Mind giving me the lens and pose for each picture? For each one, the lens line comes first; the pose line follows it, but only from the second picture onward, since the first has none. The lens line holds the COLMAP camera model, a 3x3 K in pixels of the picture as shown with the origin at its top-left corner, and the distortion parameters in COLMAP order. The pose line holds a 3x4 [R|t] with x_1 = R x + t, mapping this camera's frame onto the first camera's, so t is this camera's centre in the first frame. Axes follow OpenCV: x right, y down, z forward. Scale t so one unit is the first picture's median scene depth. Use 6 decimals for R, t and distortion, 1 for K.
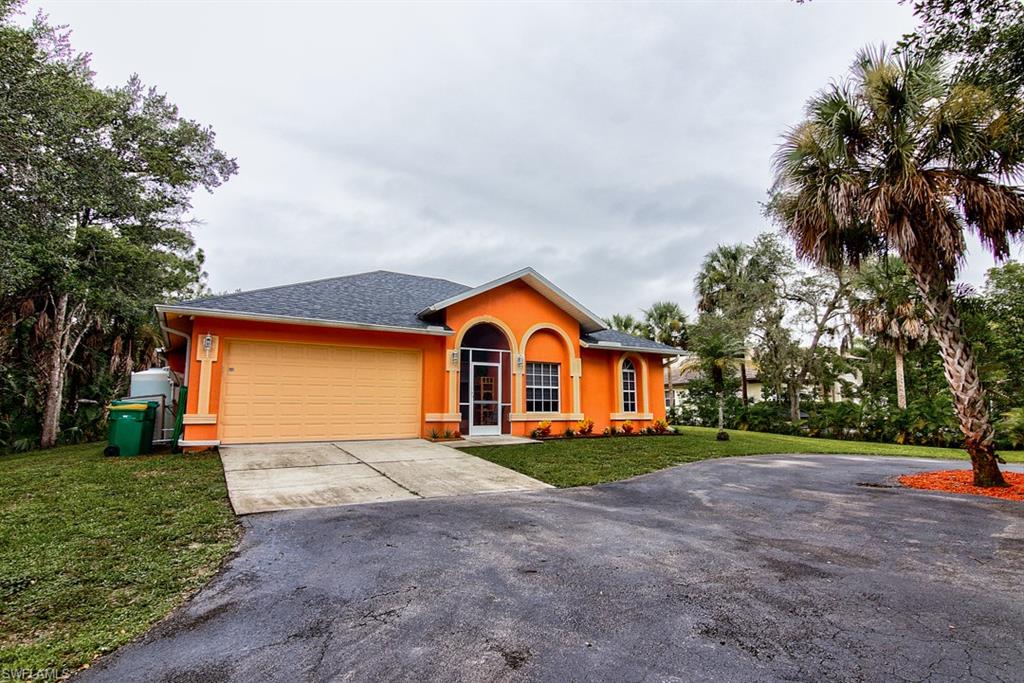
lens RADIAL K [[531.3, 0, 512.0], [0, 531.3, 341.5], [0, 0, 1]] dist [0.000469, -0.007996]
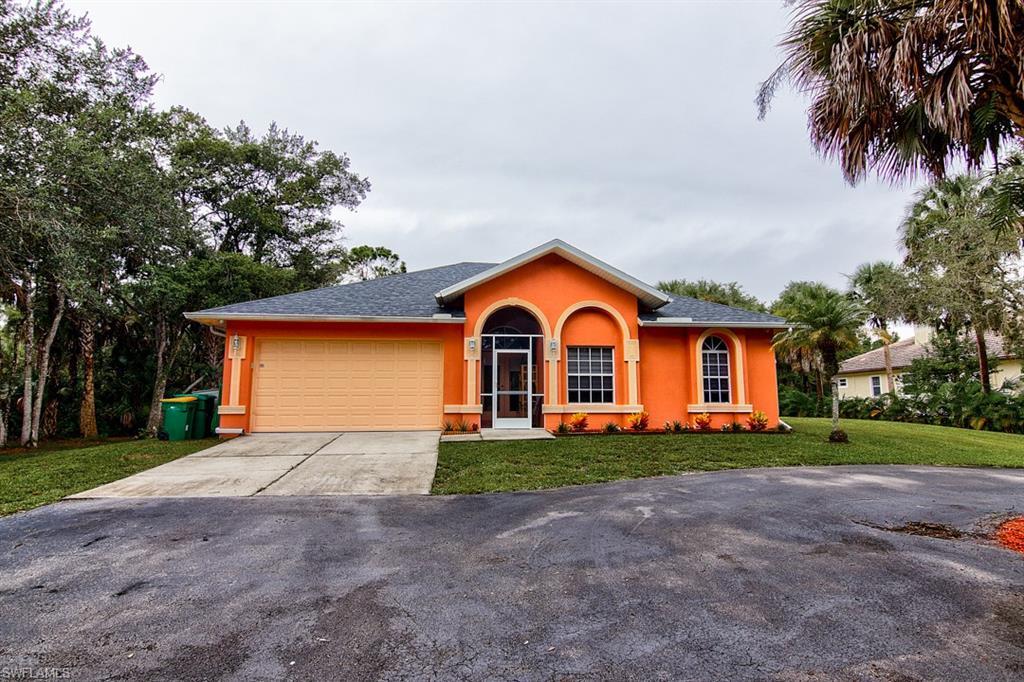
lens RADIAL K [[526.0, 0, 512.0], [0, 526.0, 341.0], [0, 0, 1]] dist [-0.000512, -0.002461]
pose [[0.903347, -0.050348, -0.425945, 0.328932], [0.057622, 0.998330, 0.004199, 0.020846], [0.425022, -0.028337, 0.904739, 0.175483]]
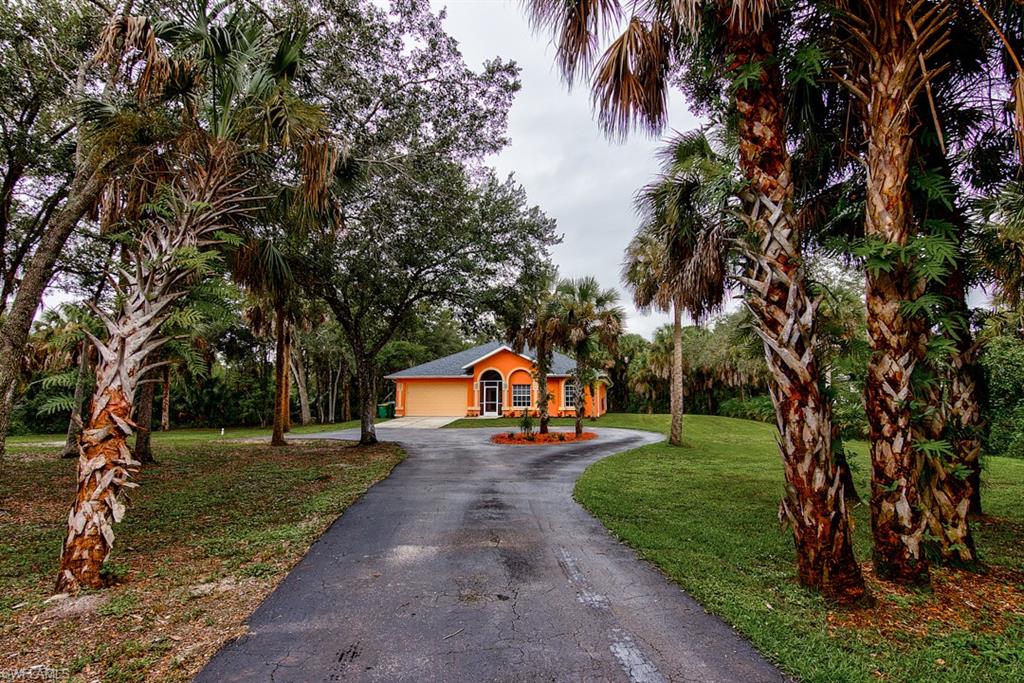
lens RADIAL K [[531.3, 0, 512.0], [0, 531.3, 341.5], [0, 0, 1]] dist [0.000469, -0.007996]
pose [[0.724322, -0.080354, -0.684764, 1.684547], [0.090505, 0.995672, -0.021105, -0.104370], [0.683496, -0.046688, 0.728460, -0.702694]]
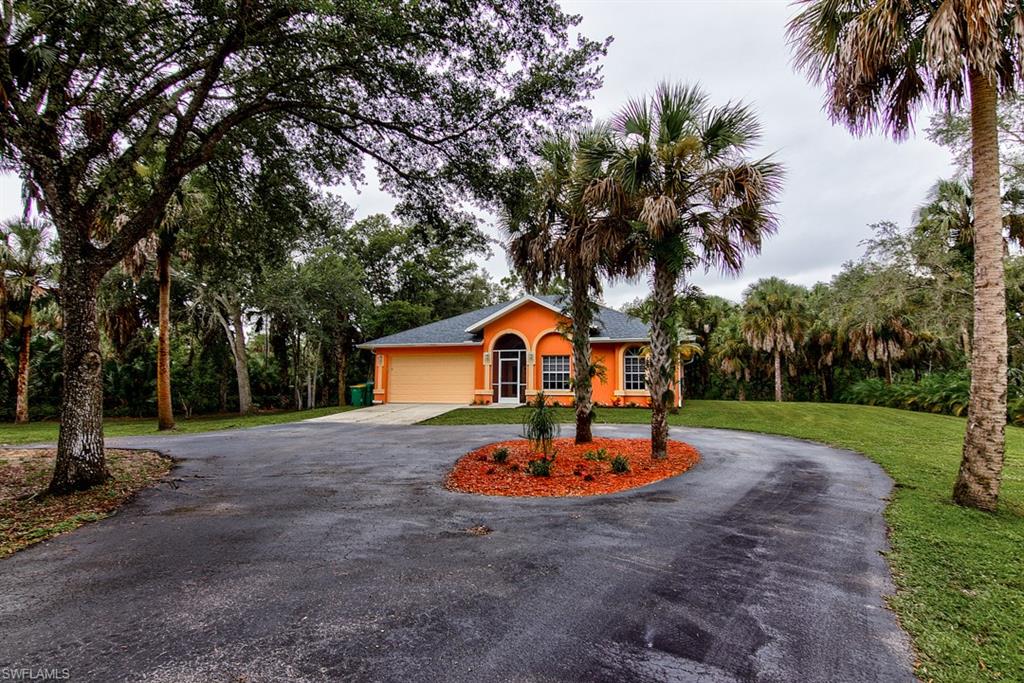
lens RADIAL K [[526.0, 0, 512.0], [0, 526.0, 341.5], [0, 0, 1]] dist [-0.000512, -0.002461]
pose [[0.646027, -0.064342, -0.760598, 1.143028], [0.097045, 0.995278, -0.001768, -0.007979], [0.757121, -0.072670, 0.649220, -0.023933]]
